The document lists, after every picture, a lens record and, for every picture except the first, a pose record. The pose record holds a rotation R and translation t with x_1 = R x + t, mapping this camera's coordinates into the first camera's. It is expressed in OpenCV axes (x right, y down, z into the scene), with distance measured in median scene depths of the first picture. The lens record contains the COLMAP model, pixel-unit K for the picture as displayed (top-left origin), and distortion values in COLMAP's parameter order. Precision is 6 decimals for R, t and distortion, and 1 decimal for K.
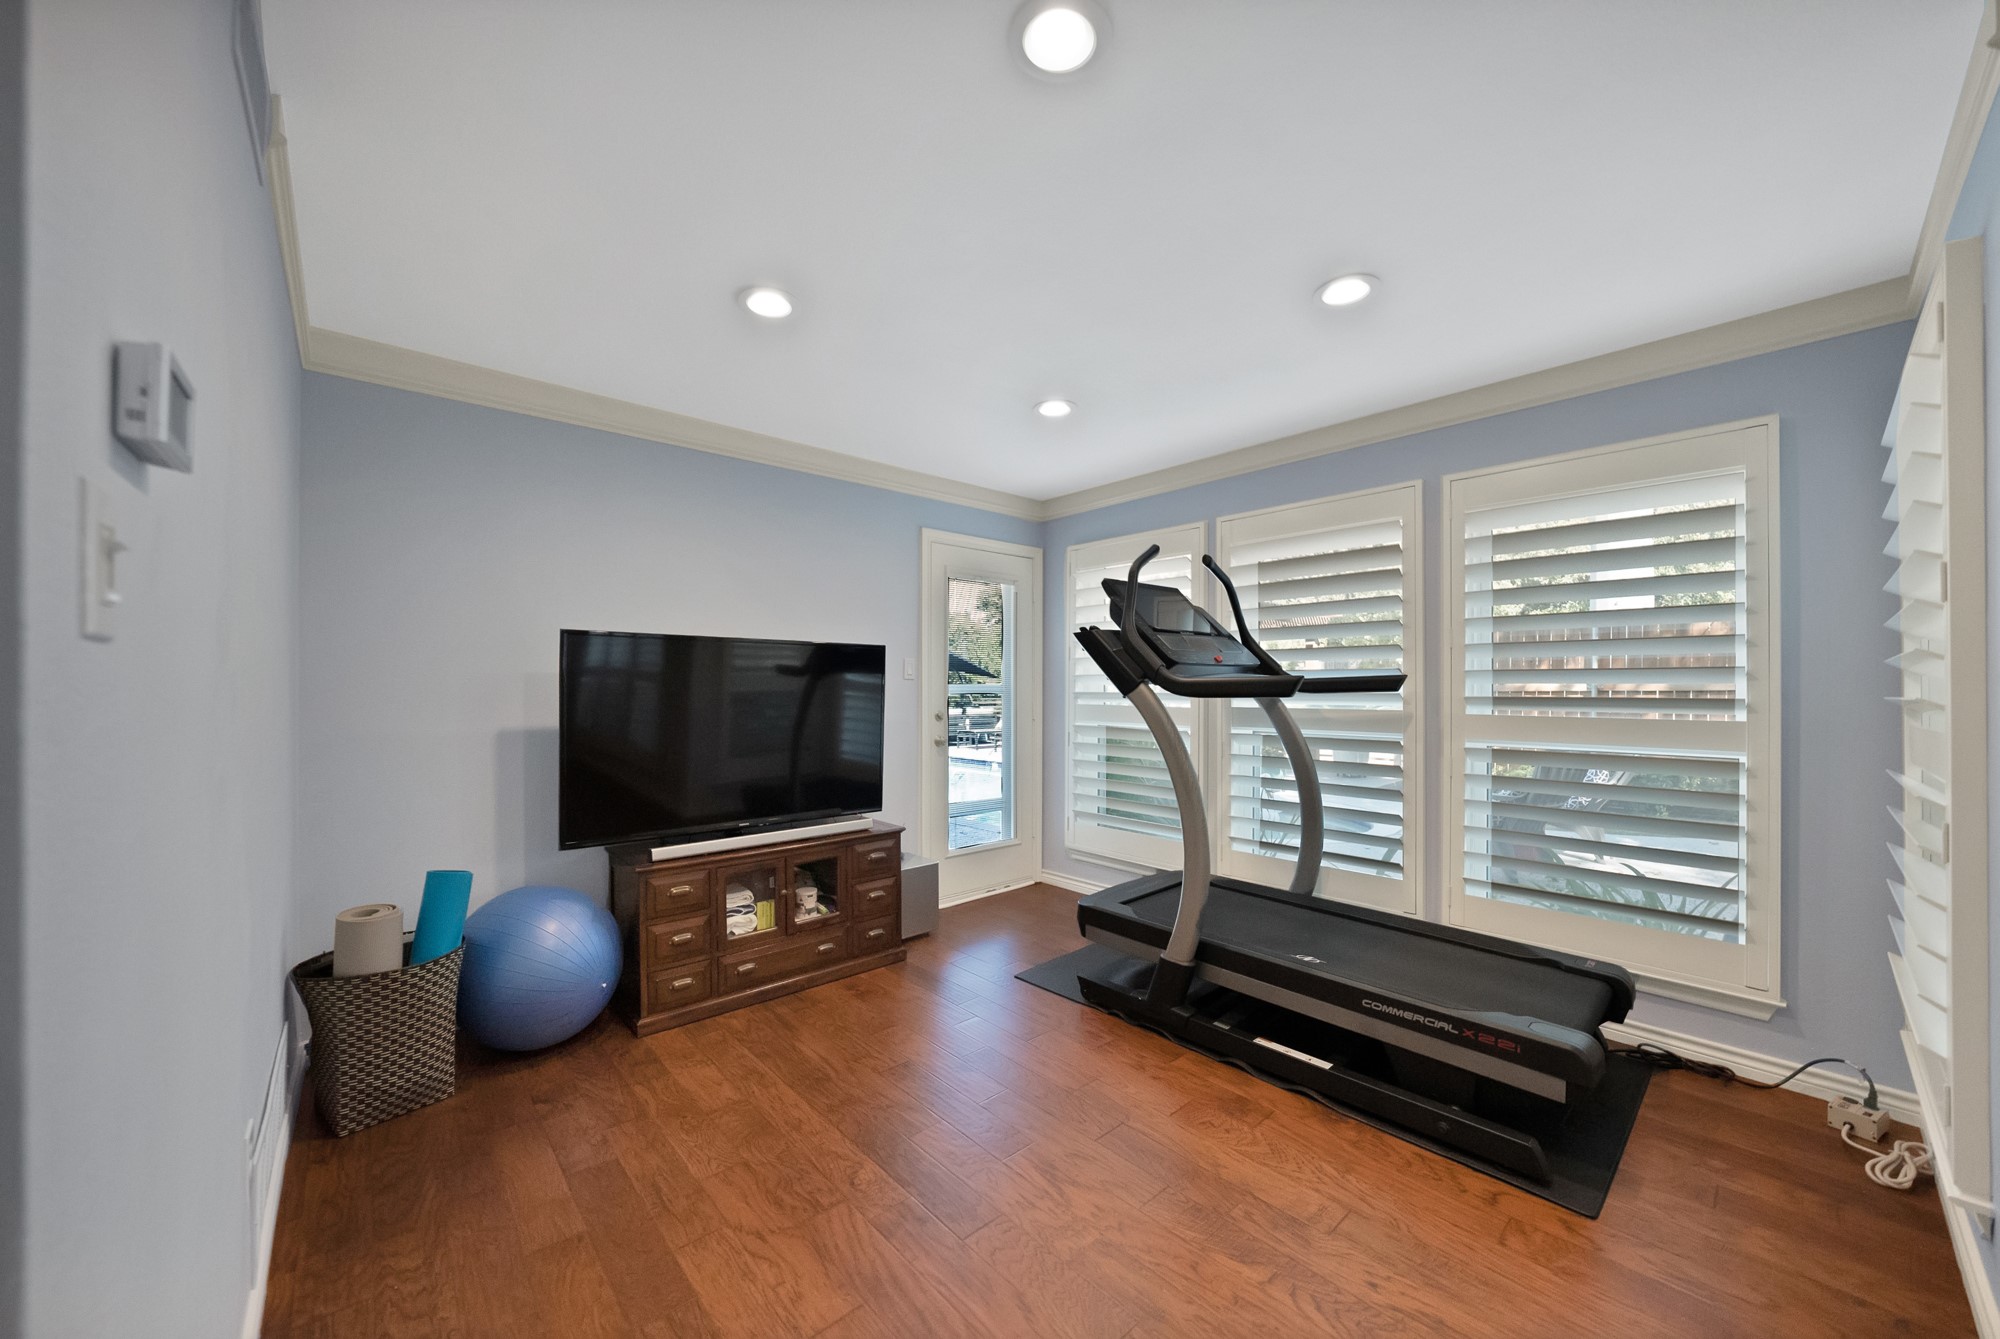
lens RADIAL K [[720.2, 0, 963.7], [0, 720.2, 675.8], [0, 0, 1]] dist [-0.059151, 0.009992]
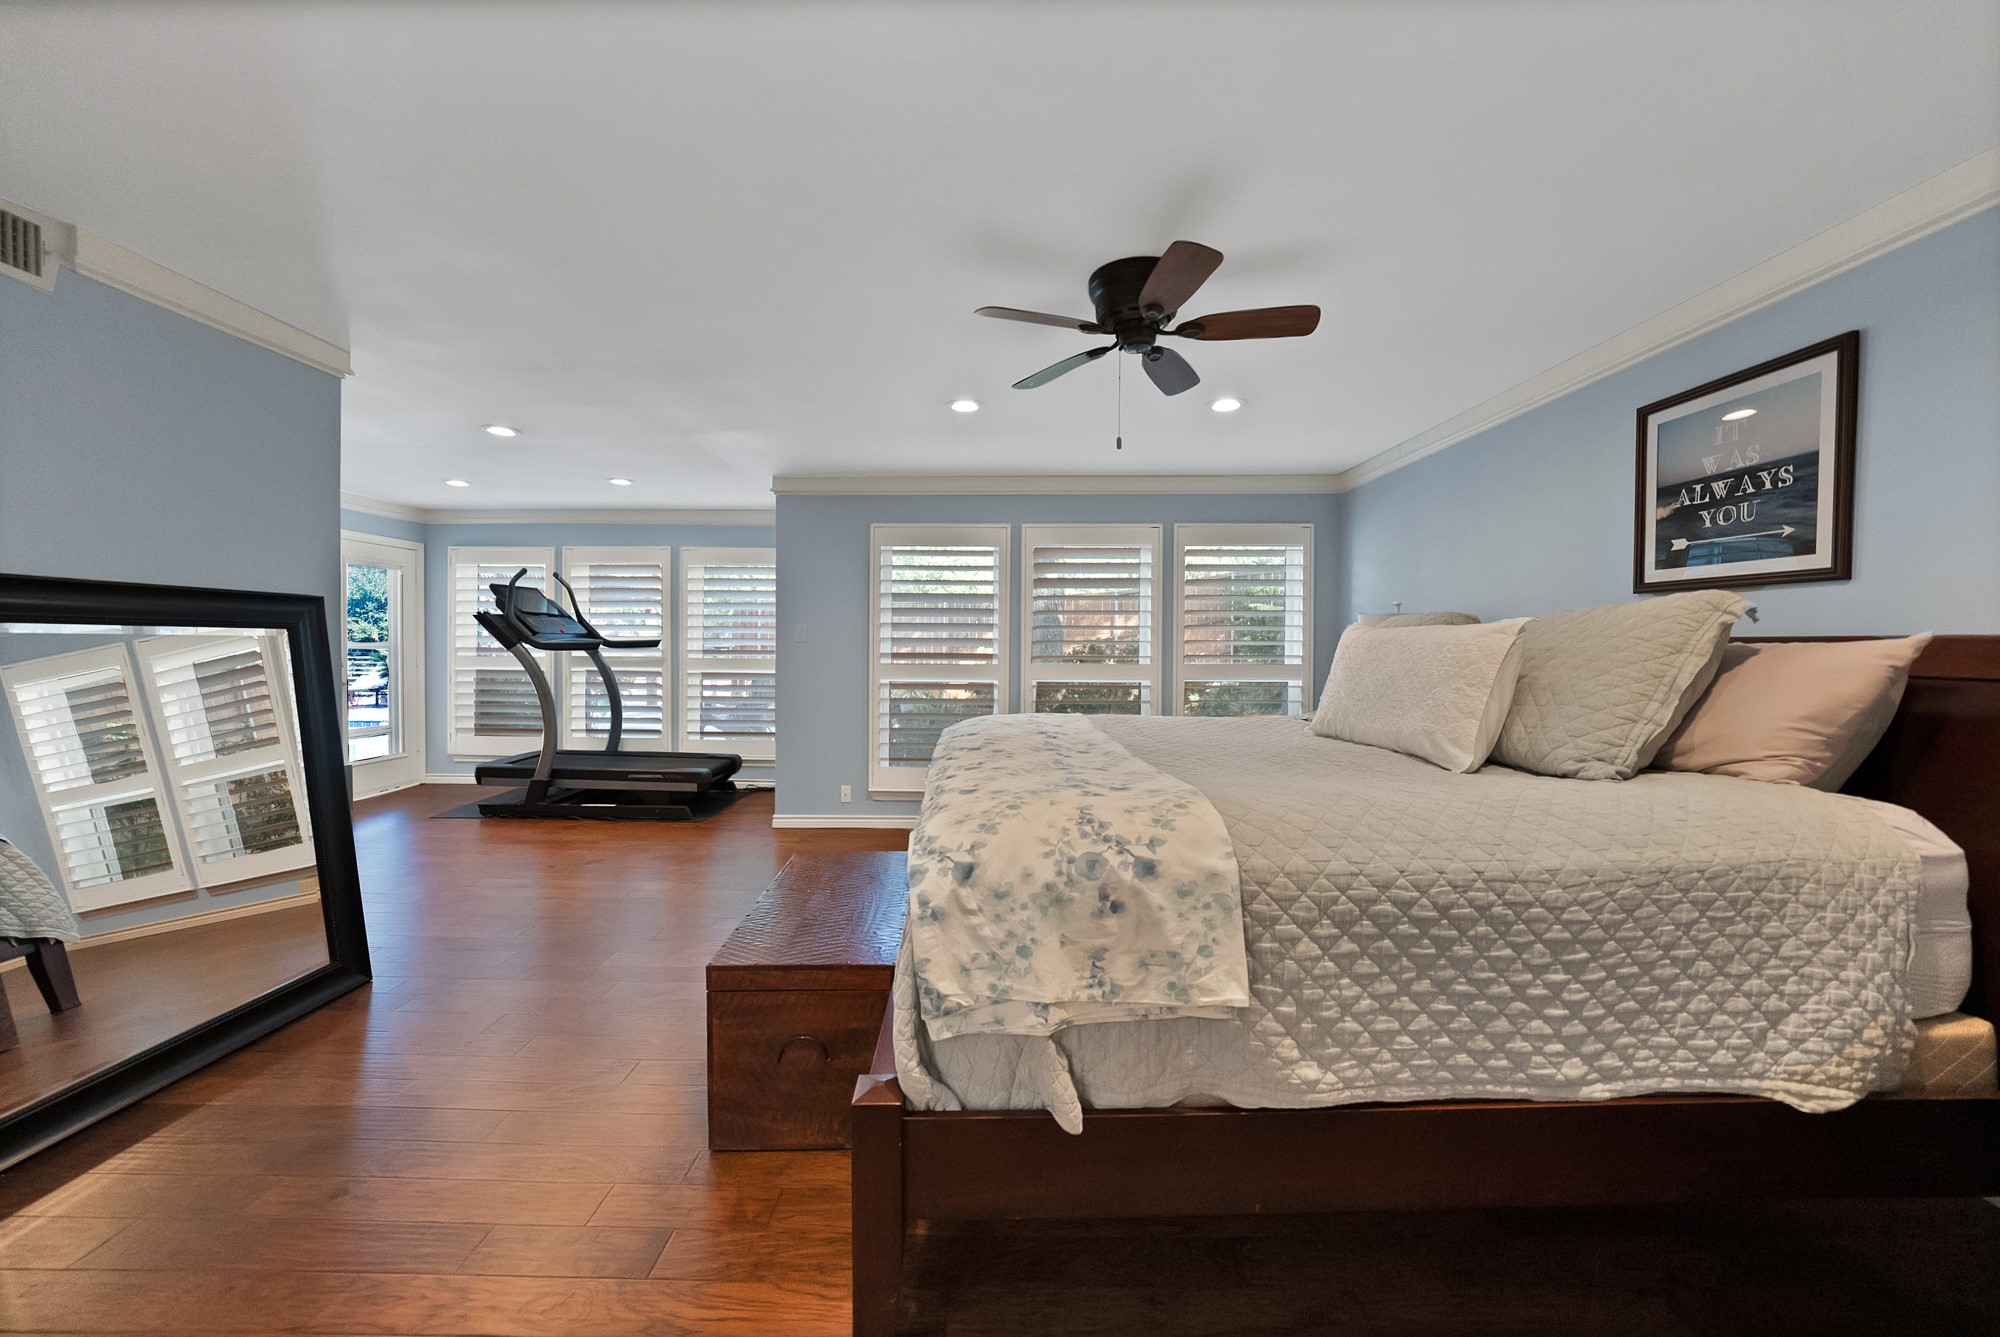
lens RADIAL K [[729.2, 0, 985.6], [0, 729.2, 651.4], [0, 0, 1]] dist [-0.000084, 0.000091]
pose [[0.653510, -0.006463, 0.756891, -0.372019], [-0.017257, 0.999576, 0.023435, -0.031669], [-0.756721, -0.028376, 0.653121, -1.109025]]
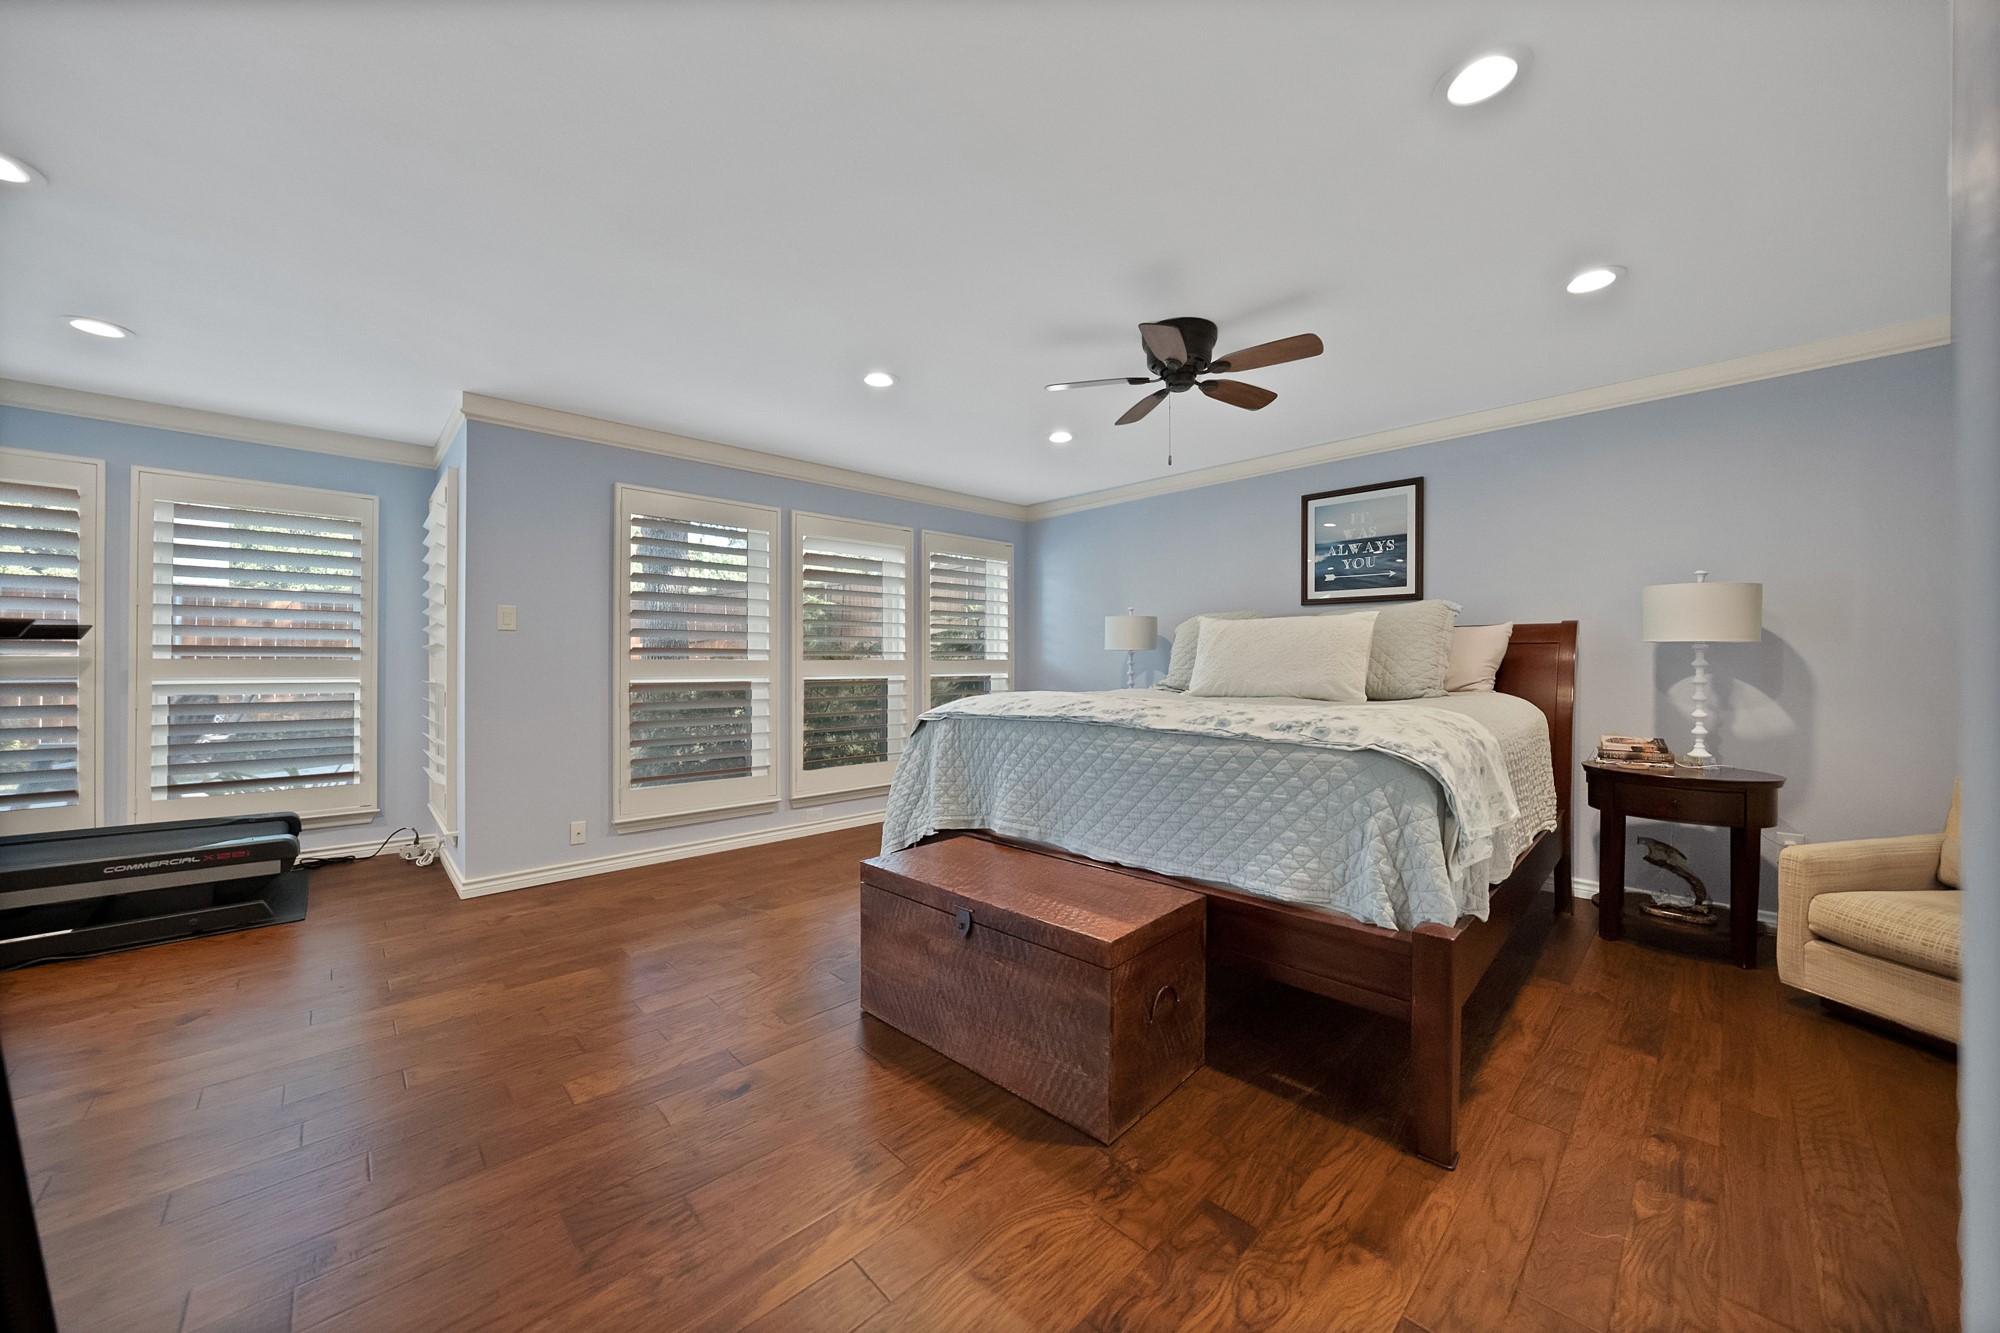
lens RADIAL K [[727.3, 0, 1000.0], [0, 727.3, 666.5], [0, 0, 1]] dist [-0.000650, 0.000070]
pose [[-0.057696, -0.007528, 0.998306, -0.633713], [-0.017405, 0.999827, 0.006533, 0.030622], [-0.998182, -0.016999, -0.057817, -0.432283]]
